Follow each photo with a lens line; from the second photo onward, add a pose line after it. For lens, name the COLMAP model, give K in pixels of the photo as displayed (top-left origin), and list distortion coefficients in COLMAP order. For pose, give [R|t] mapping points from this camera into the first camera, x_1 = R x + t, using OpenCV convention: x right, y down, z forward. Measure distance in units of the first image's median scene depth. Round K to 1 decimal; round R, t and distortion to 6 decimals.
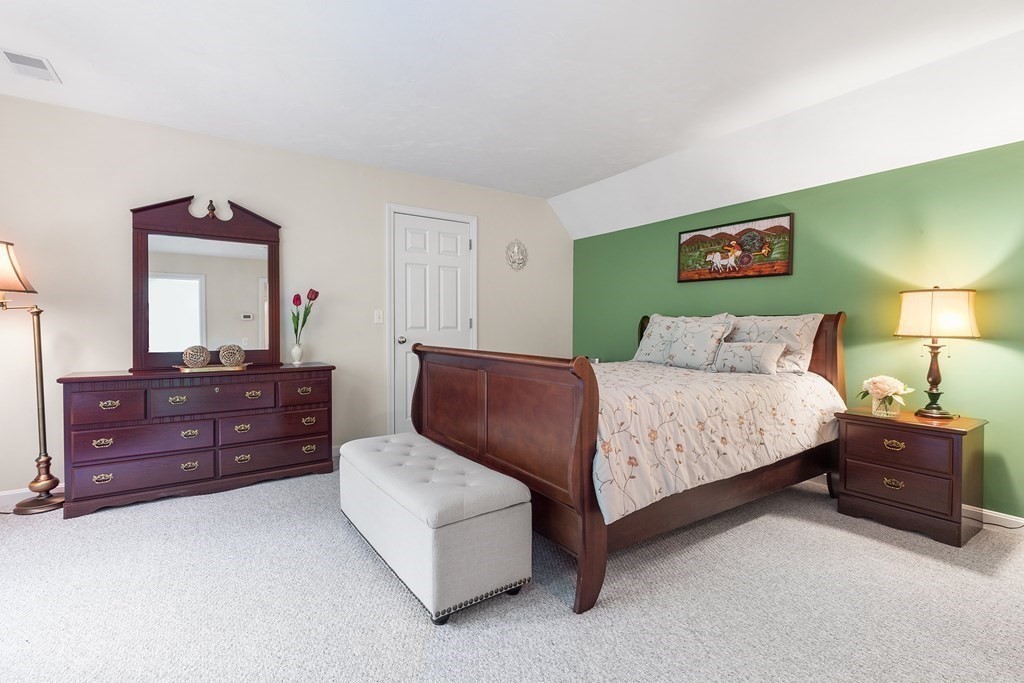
lens RADIAL K [[472.9, 0, 511.6], [0, 472.9, 323.9], [0, 0, 1]] dist [0.003795, -0.000419]
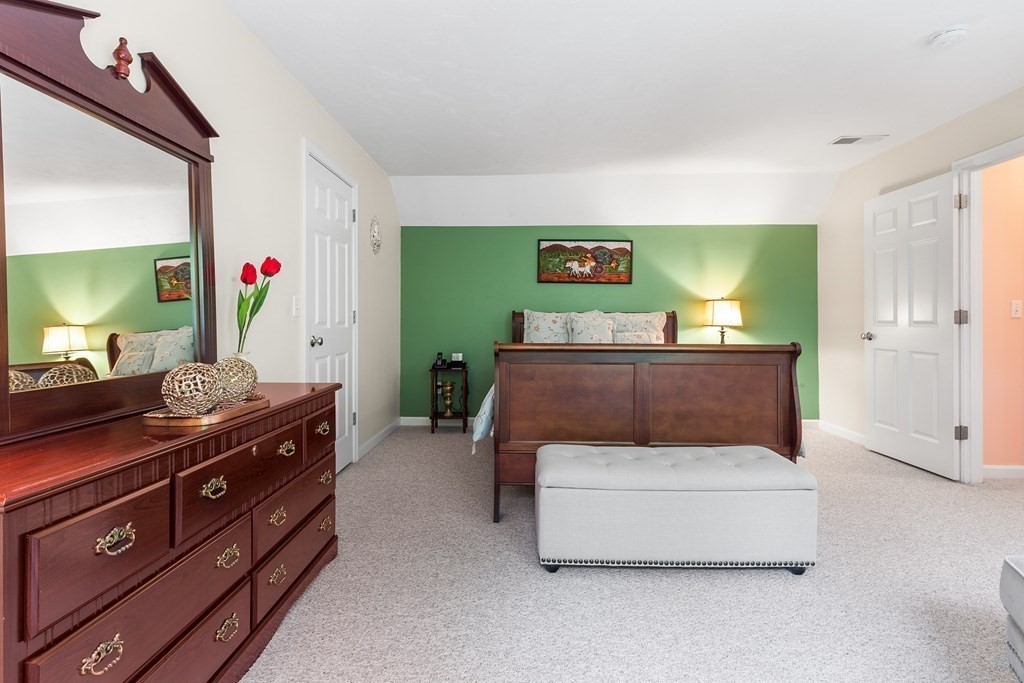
lens RADIAL K [[480.6, 0, 511.0], [0, 480.6, 319.7], [0, 0, 1]] dist [0.003189, 0.000074]
pose [[0.595727, 0.000591, 0.803187, -0.707118], [-0.004093, 0.999989, 0.002299, 0.000918], [-0.803177, -0.004657, 0.595723, 0.396059]]
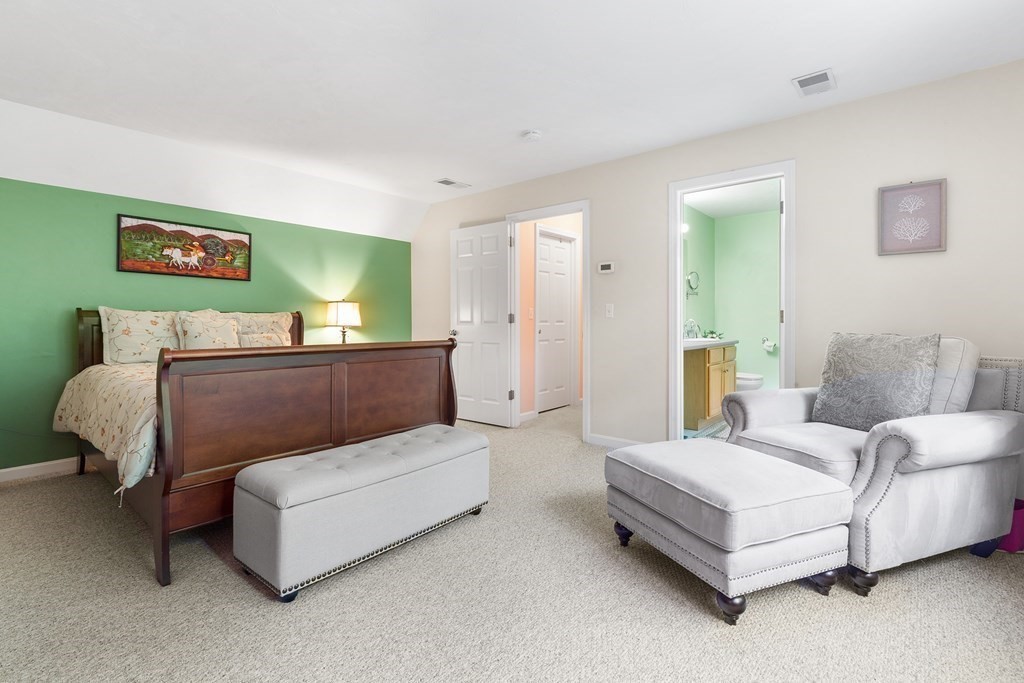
lens RADIAL K [[472.9, 0, 511.6], [0, 472.9, 323.9], [0, 0, 1]] dist [0.003795, -0.000419]
pose [[-0.263625, -0.005834, 0.964608, -0.764353], [-0.003812, 0.999980, 0.005006, 0.003016], [-0.964618, -0.002358, -0.263642, 0.595751]]
